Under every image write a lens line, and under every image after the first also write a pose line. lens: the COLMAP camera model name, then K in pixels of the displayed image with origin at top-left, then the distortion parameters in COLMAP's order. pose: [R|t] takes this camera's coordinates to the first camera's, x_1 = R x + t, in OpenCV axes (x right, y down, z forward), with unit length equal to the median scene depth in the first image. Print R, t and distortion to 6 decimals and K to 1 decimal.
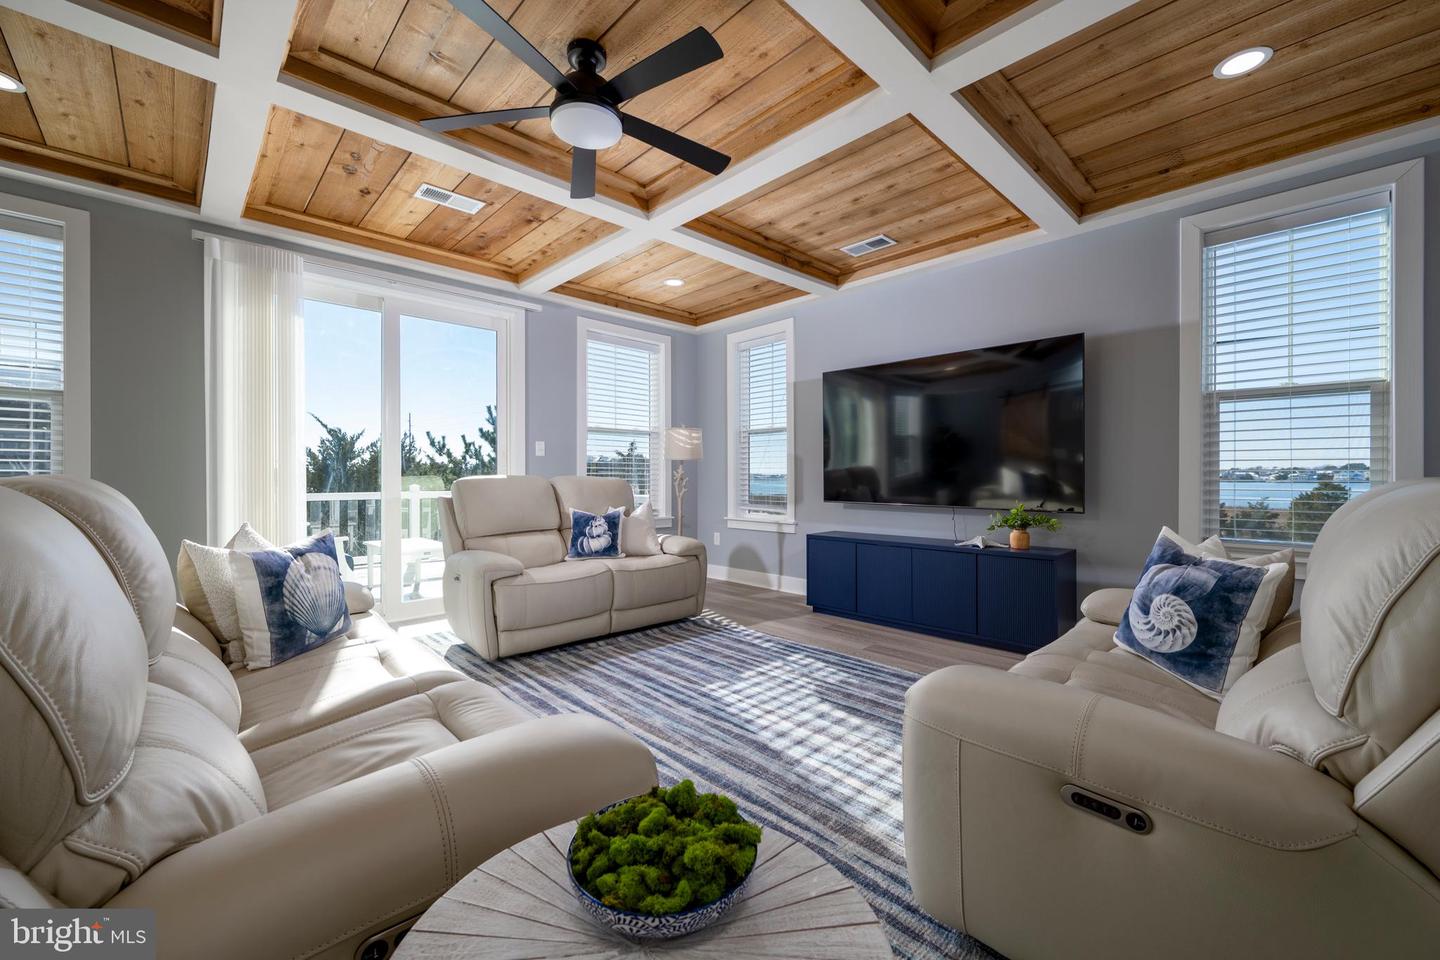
lens RADIAL K [[576.6, 0, 720.0], [0, 576.6, 480.0], [0, 0, 1]] dist [-0.000486, -0.000495]
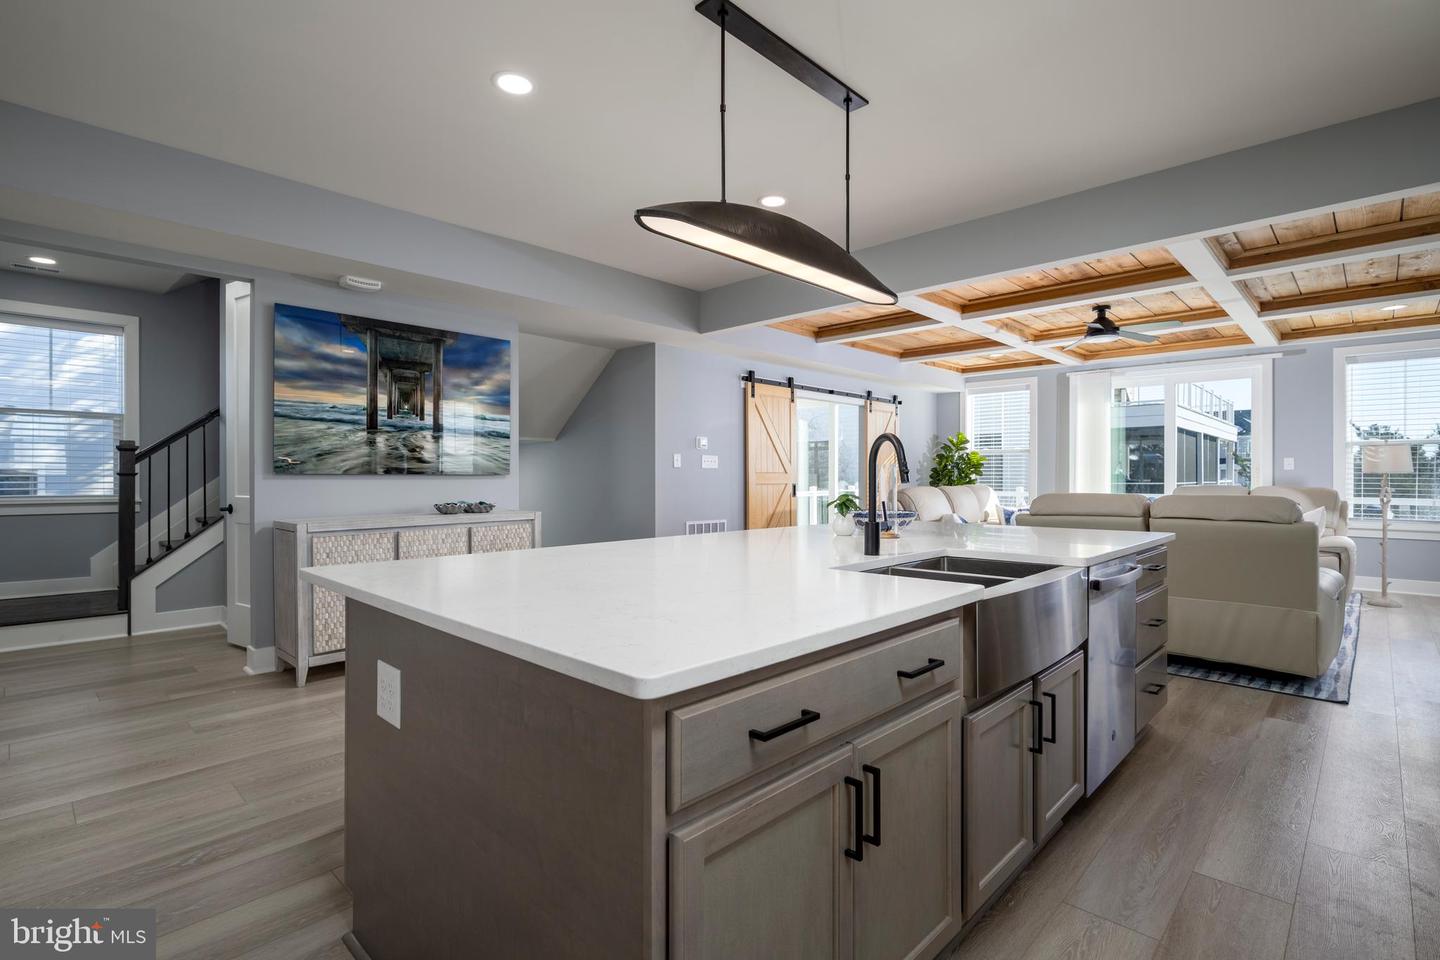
lens RADIAL K [[681.0, 0, 720.0], [0, 681.0, 480.0], [0, 0, 1]] dist [-0.003421, -0.000411]
pose [[0.042931, 0.003078, -0.999073, 1.736217], [-0.007063, 0.999971, 0.002777, -0.021668], [0.999053, 0.006937, 0.042952, -0.483458]]
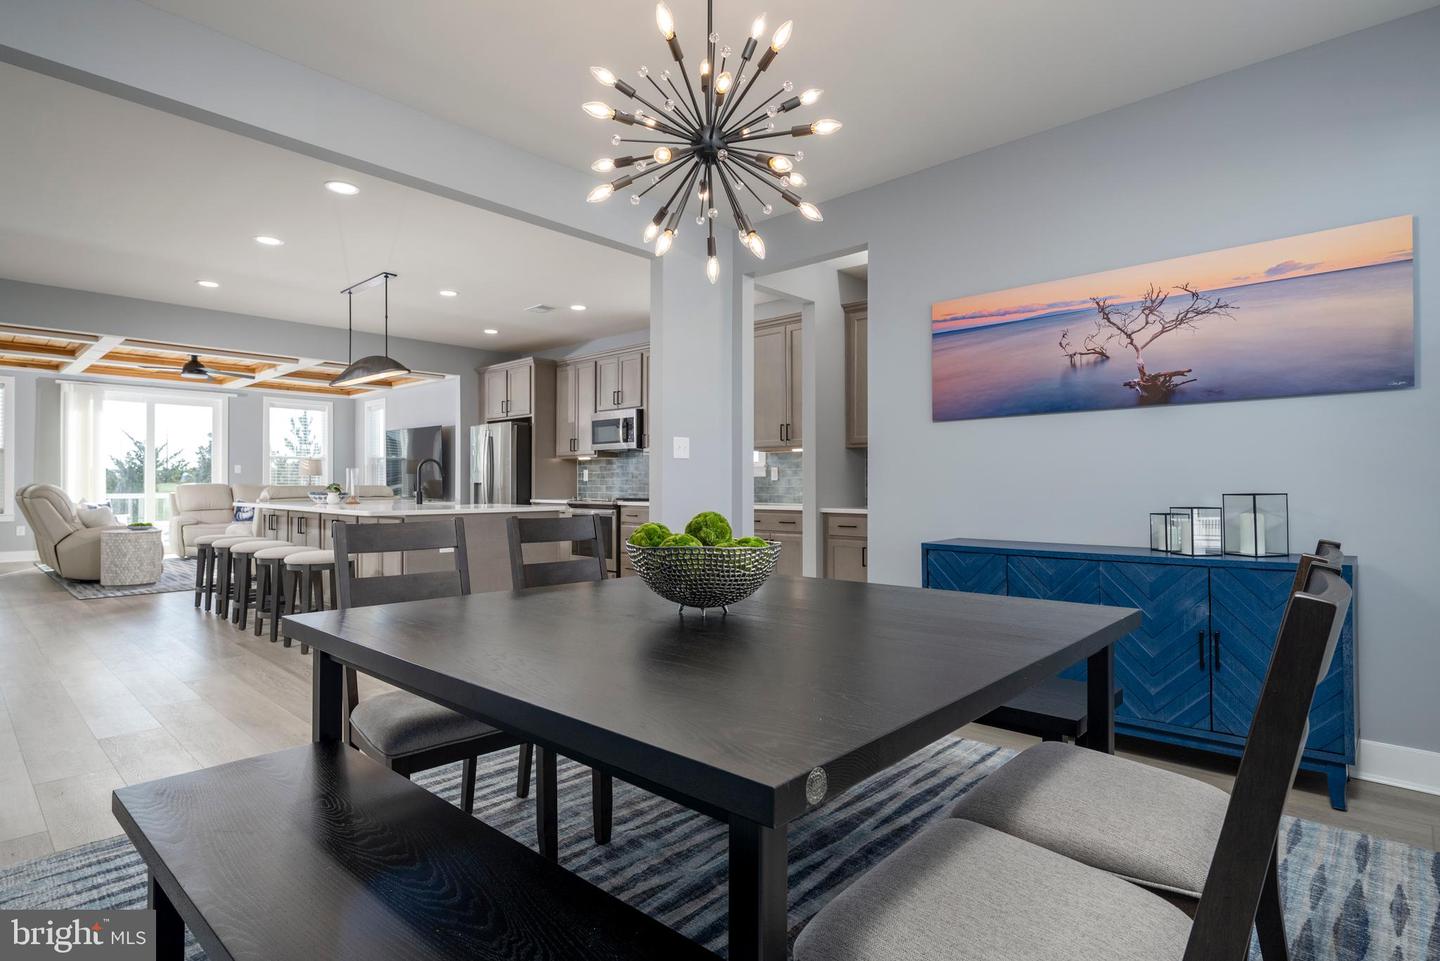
lens RADIAL K [[732.1, 0, 720.0], [0, 732.1, 480.5], [0, 0, 1]] dist [0.002161, 0.001059]
pose [[0.998085, -0.001094, 0.061847, 1.734351], [0.001627, 0.999962, -0.008567, 0.013212], [-0.061835, 0.008651, 0.998049, -2.326096]]
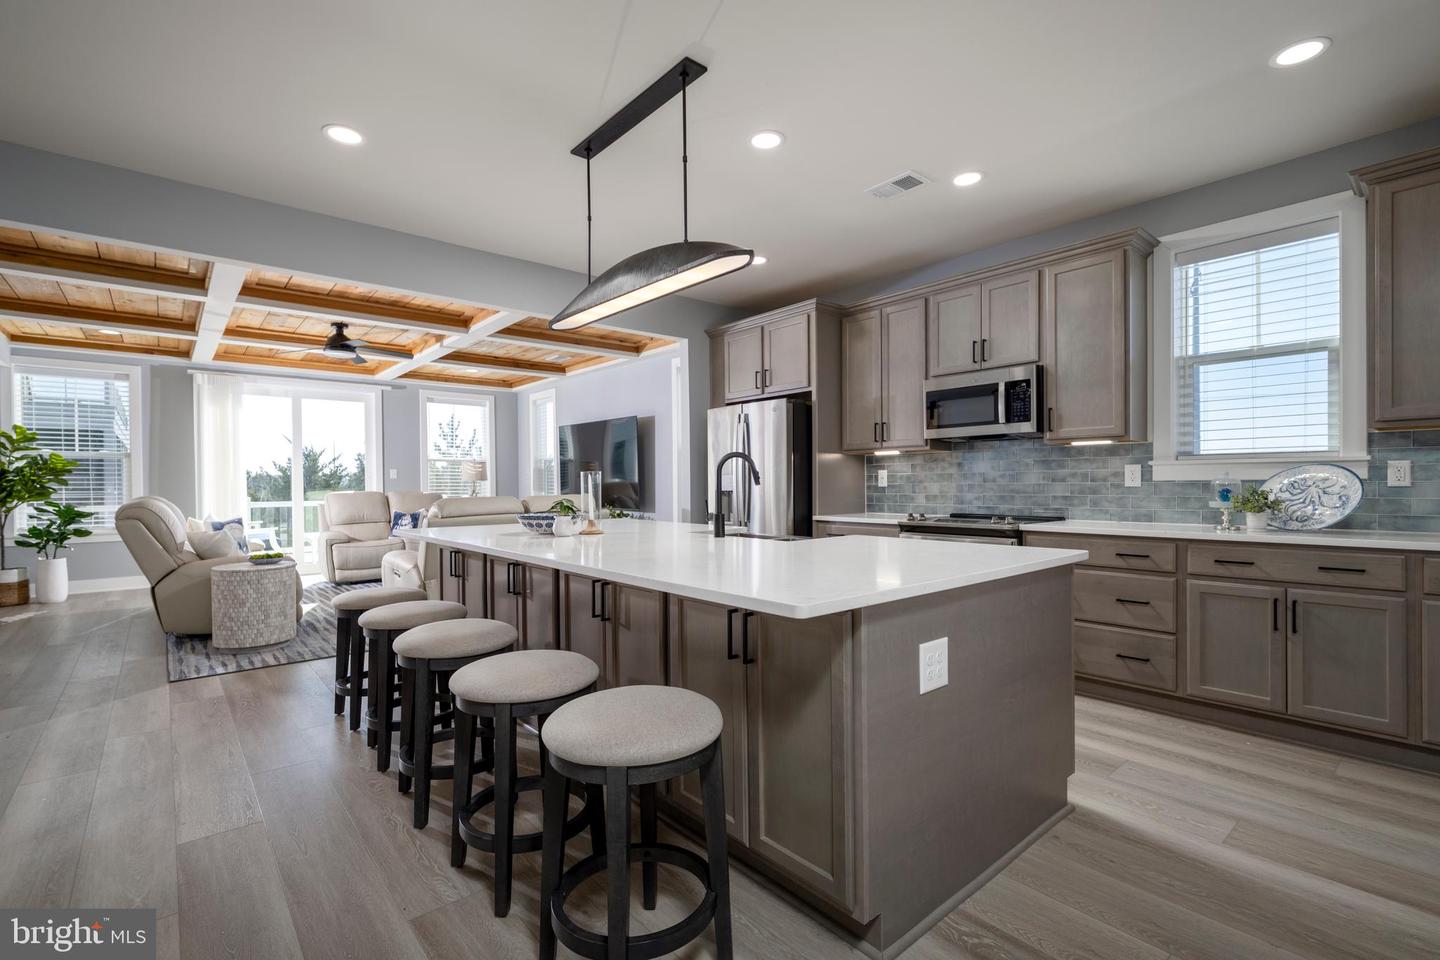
lens RADIAL K [[654.9, 0, 720.0], [0, 654.9, 480.0], [0, 0, 1]] dist [0.014364, -0.000152]
pose [[0.998552, -0.011479, -0.052565, 1.093174], [0.011094, 0.999909, -0.007612, -0.017485], [0.052648, 0.007018, 0.998588, -1.246051]]
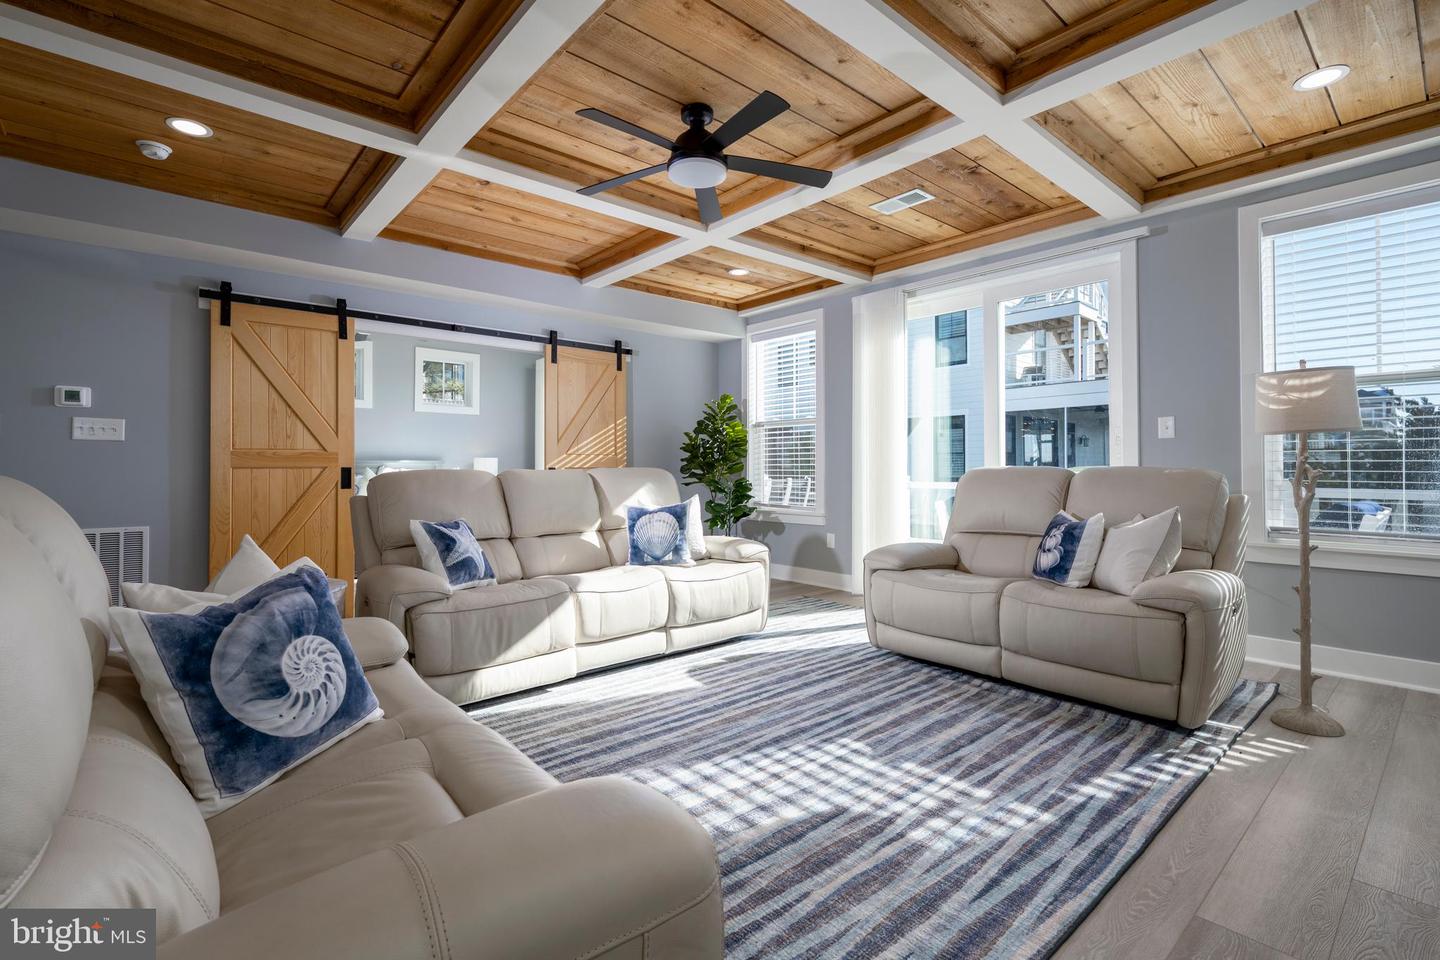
lens RADIAL K [[647.4, 0, 721.4], [0, 647.4, 460.1], [0, 0, 1]] dist [-0.000595, -0.000311]
pose [[-0.043578, -0.014536, -0.998944, 0.758241], [-0.003299, 0.999891, -0.014406, -0.002758], [0.999045, 0.002668, -0.043621, 0.768175]]
